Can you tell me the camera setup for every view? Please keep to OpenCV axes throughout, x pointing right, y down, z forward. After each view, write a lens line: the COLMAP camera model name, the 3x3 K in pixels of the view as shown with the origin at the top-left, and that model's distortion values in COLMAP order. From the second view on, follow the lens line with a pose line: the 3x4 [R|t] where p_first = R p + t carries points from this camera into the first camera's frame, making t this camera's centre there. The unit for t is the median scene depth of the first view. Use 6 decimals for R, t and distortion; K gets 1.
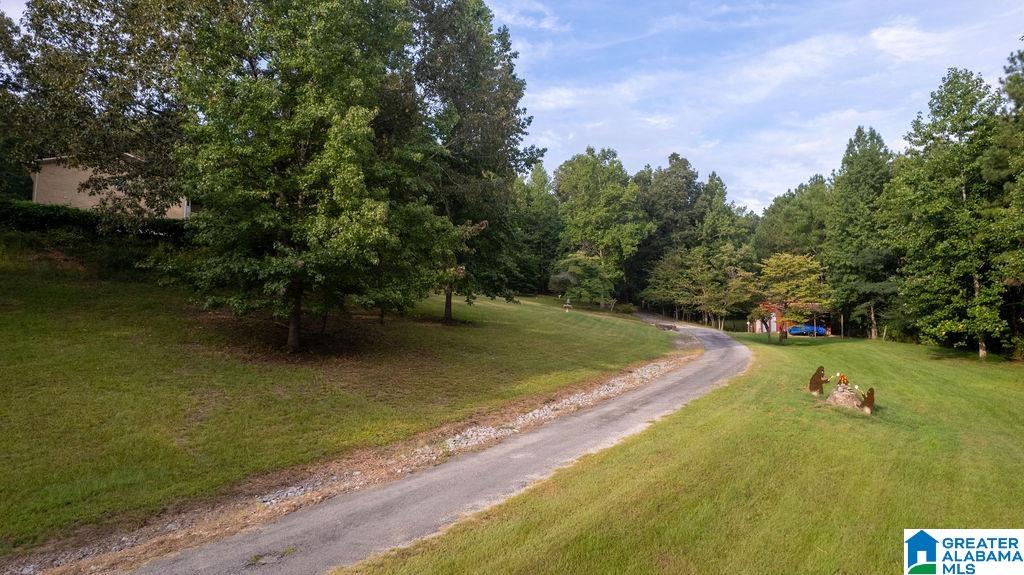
lens RADIAL K [[649.5, 0, 508.9], [0, 649.5, 297.5], [0, 0, 1]] dist [-0.072242, 0.062149]
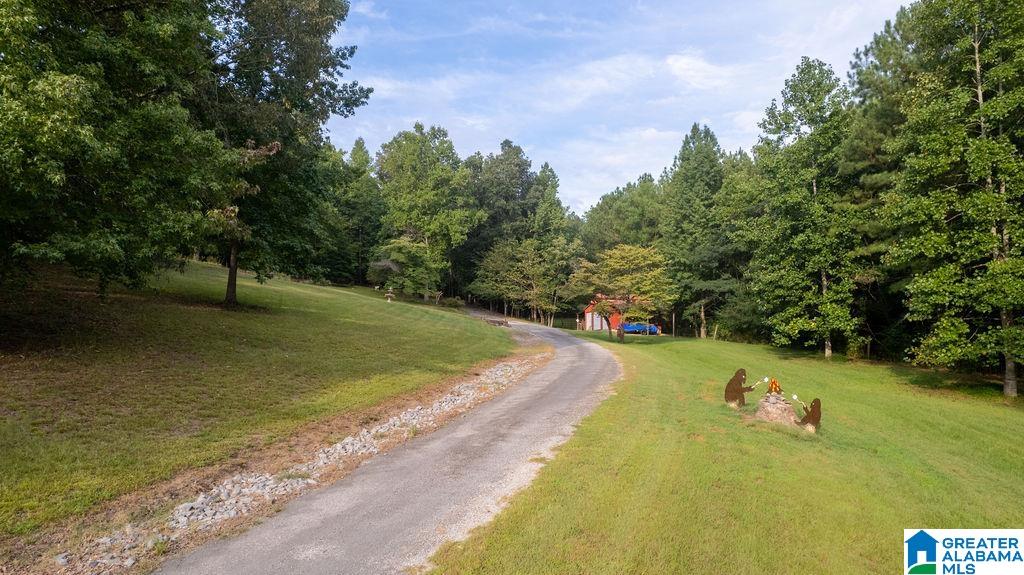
lens RADIAL K [[649.5, 0, 508.9], [0, 649.5, 297.5], [0, 0, 1]] dist [-0.072242, 0.062149]
pose [[0.960826, 0.027953, 0.275740, 0.007964], [-0.028860, 0.999583, -0.000770, 0.017200], [-0.275647, -0.007218, 0.961232, 0.185330]]
